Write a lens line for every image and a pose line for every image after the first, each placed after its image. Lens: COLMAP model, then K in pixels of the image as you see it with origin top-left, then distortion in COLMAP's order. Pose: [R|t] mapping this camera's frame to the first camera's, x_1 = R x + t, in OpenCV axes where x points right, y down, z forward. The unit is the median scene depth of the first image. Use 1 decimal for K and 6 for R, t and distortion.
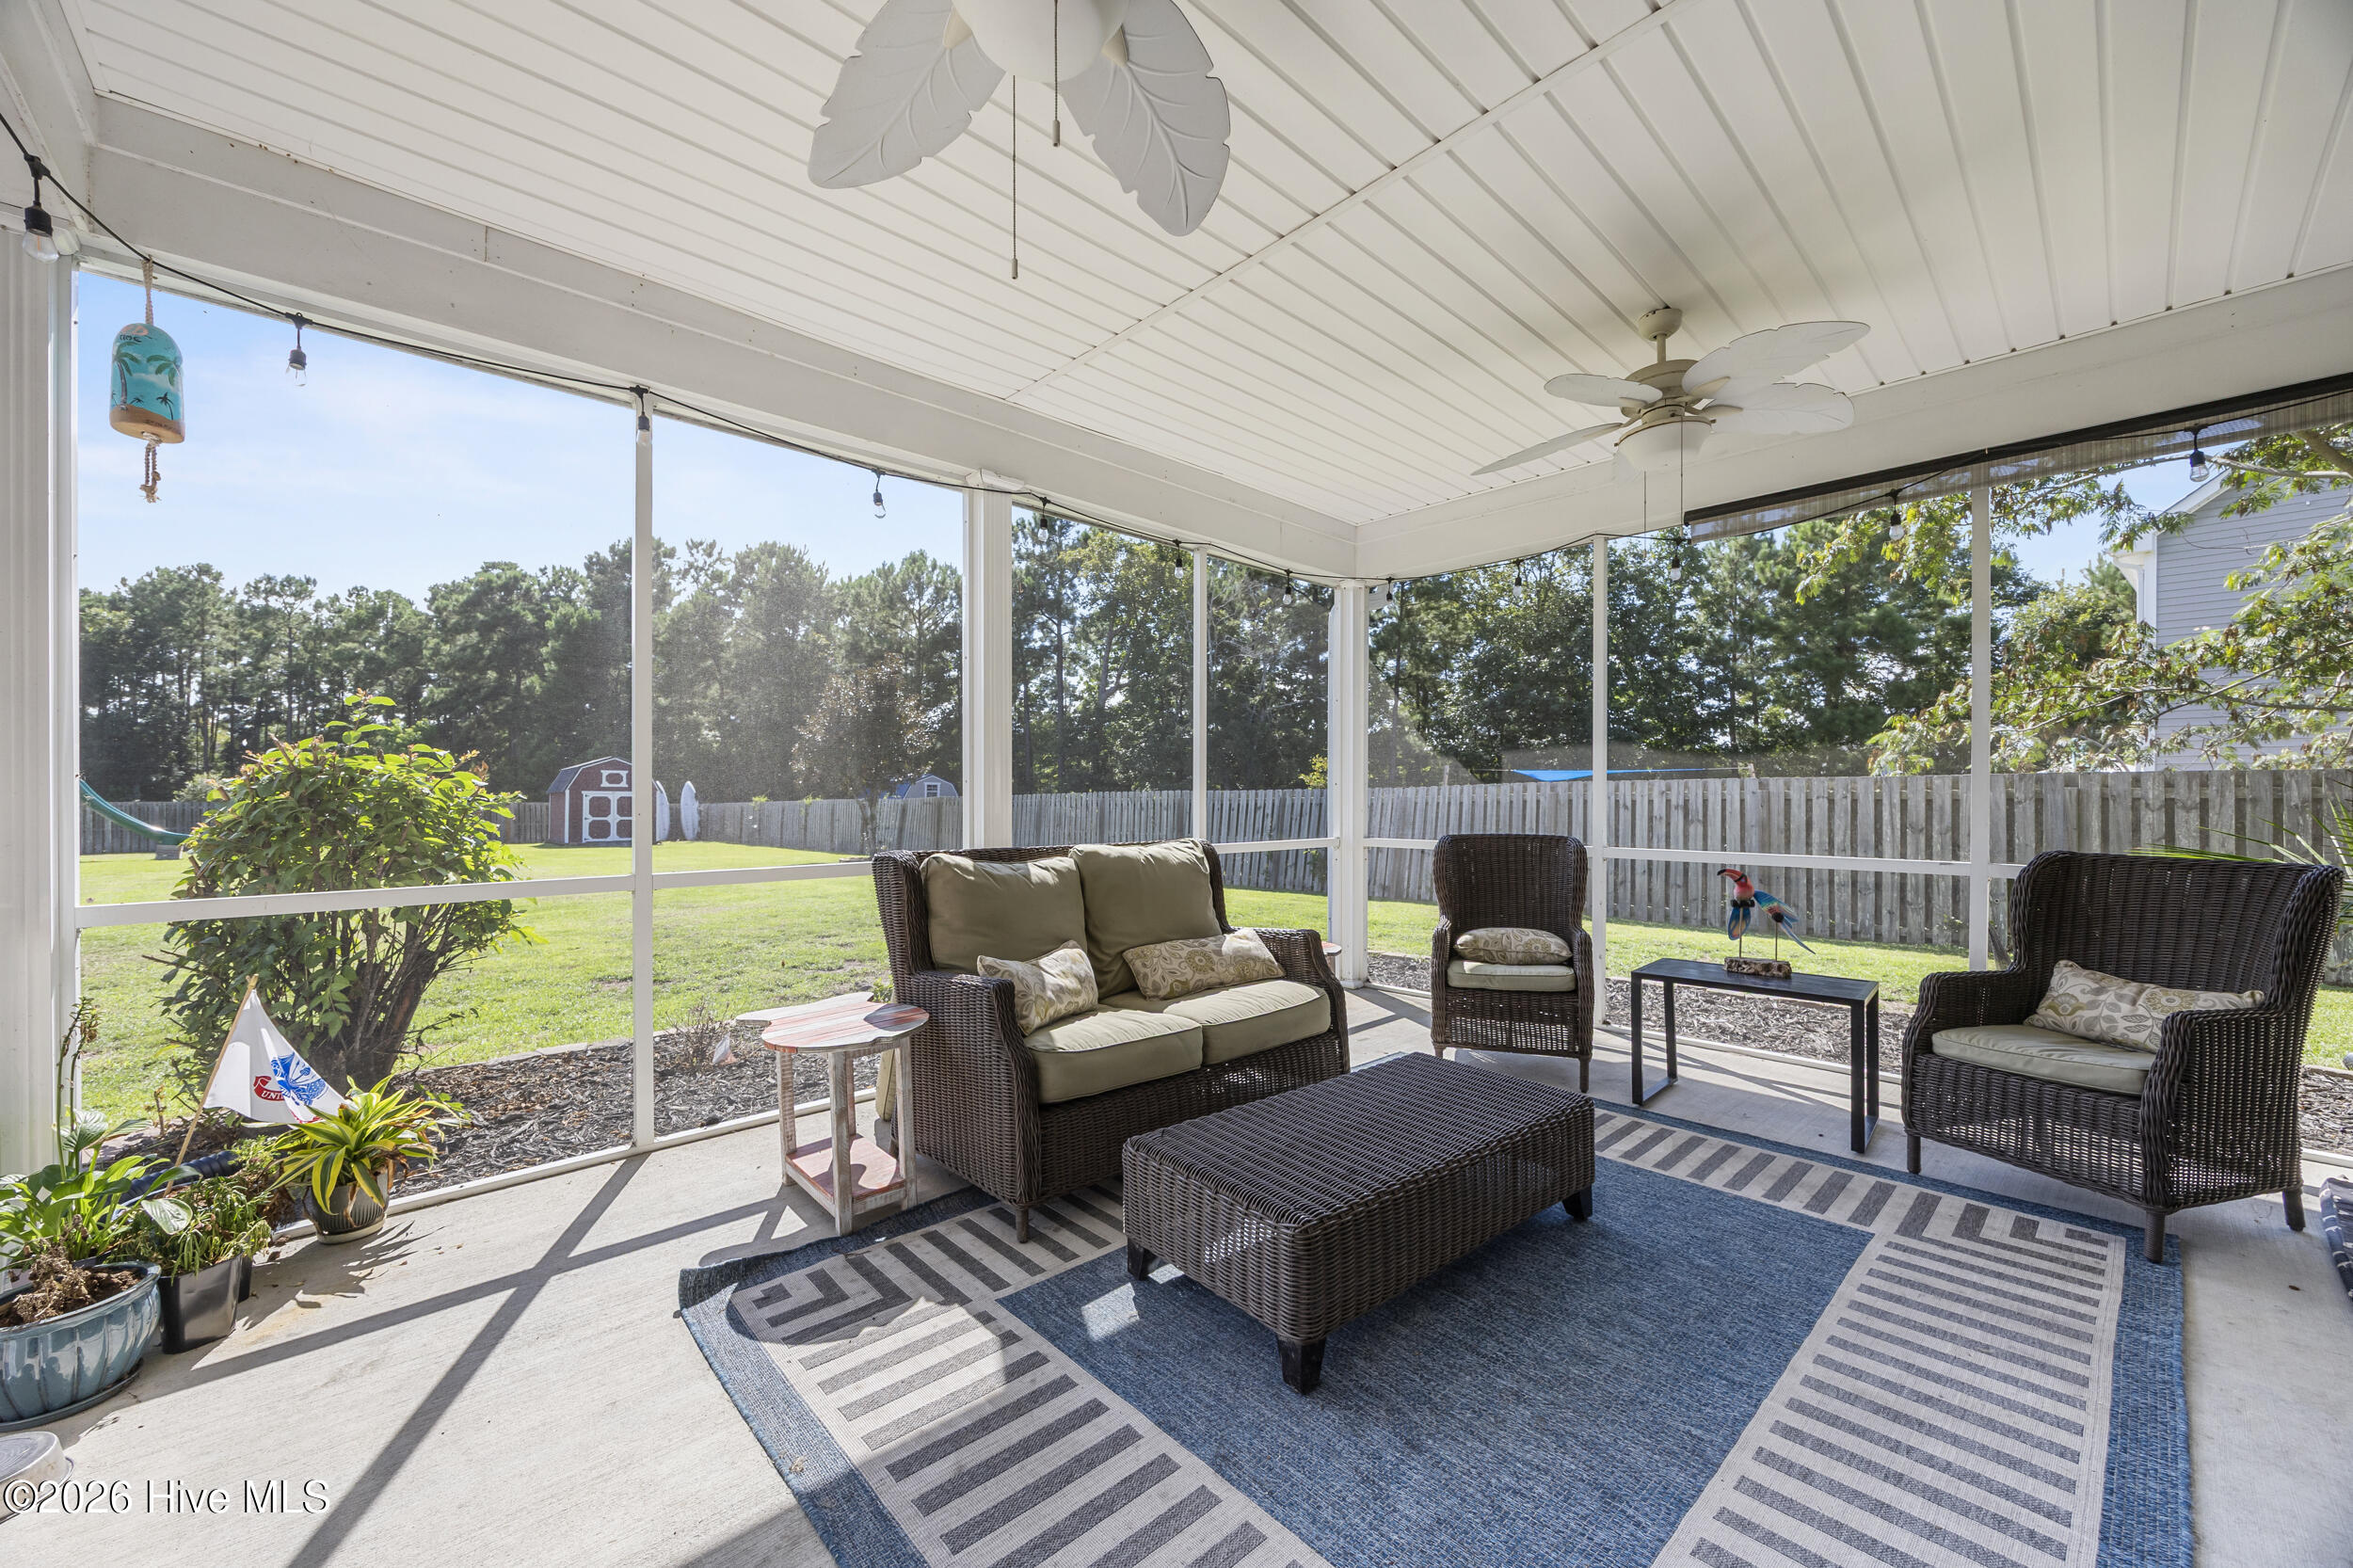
lens RADIAL K [[897.9, 0, 1176.5], [0, 897.9, 784.0], [0, 0, 1]] dist [-0.001022, -0.000123]
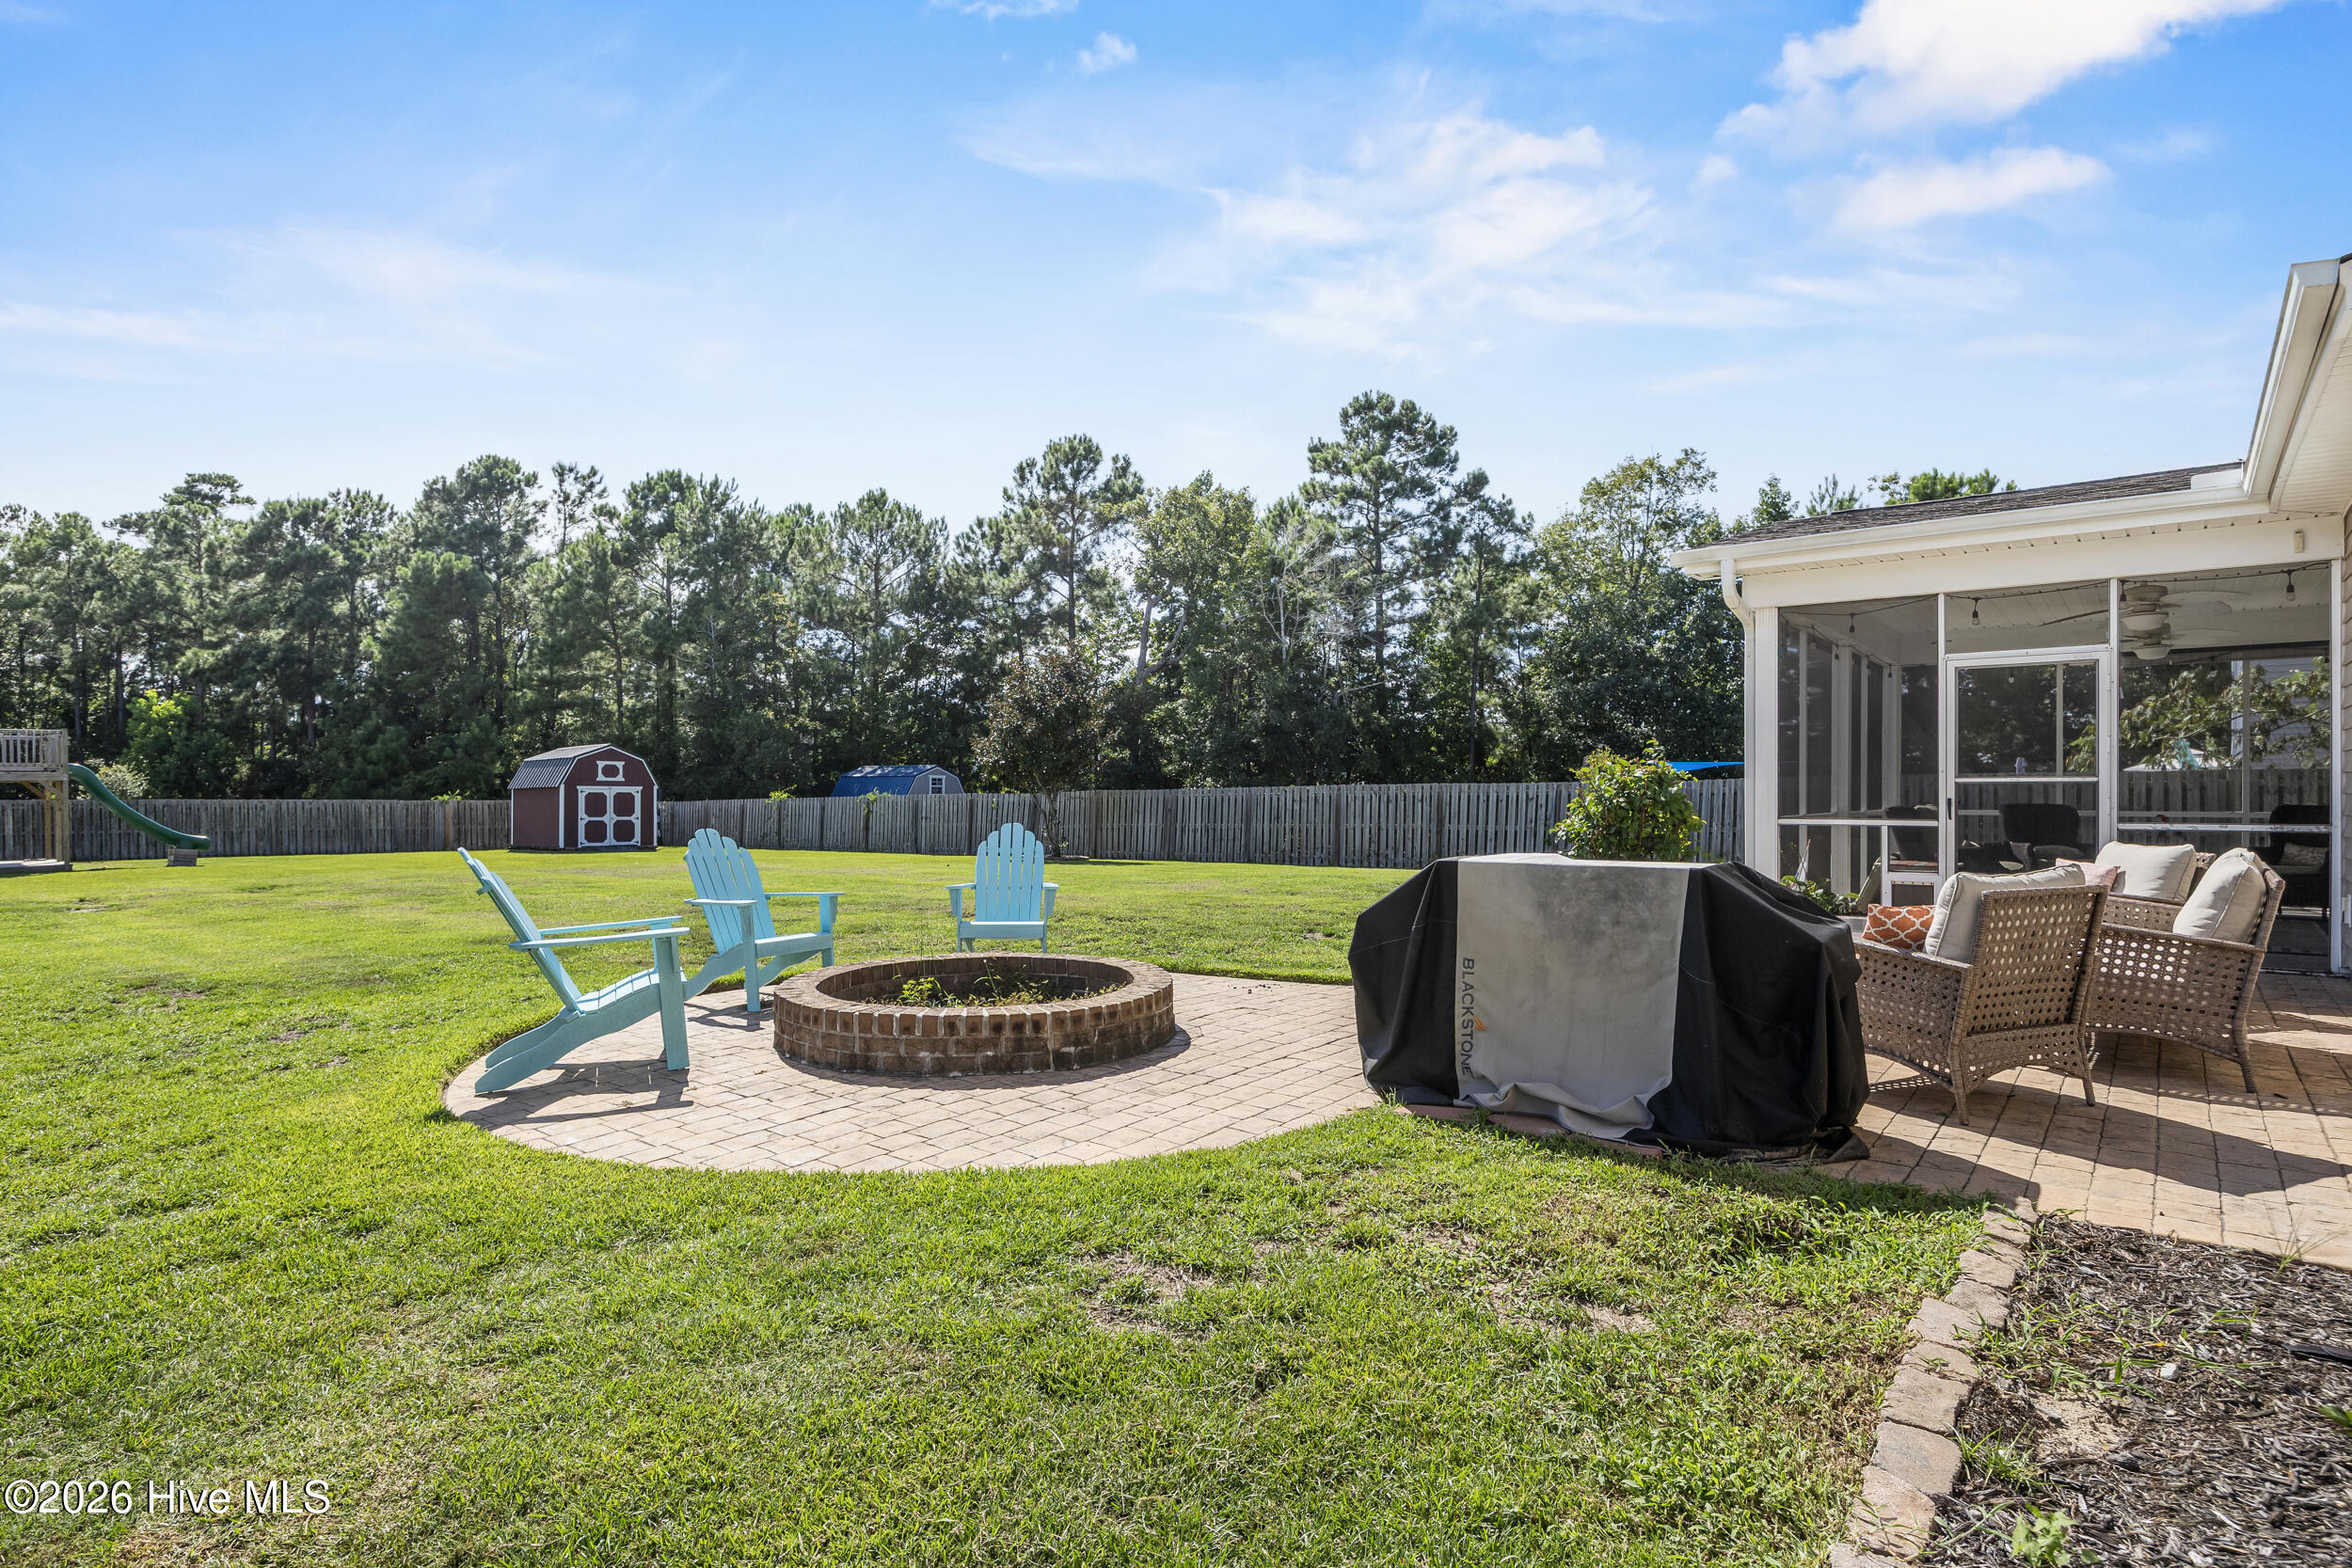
lens RADIAL K [[1216.3, 0, 1176.0], [0, 1216.3, 784.0], [0, 0, 1]] dist [-0.005139, -0.000903]
pose [[0.991946, -0.002785, 0.126634, -0.244852], [0.001809, 0.999968, 0.007822, -0.001993], [-0.126651, -0.007530, 0.991919, -0.194590]]
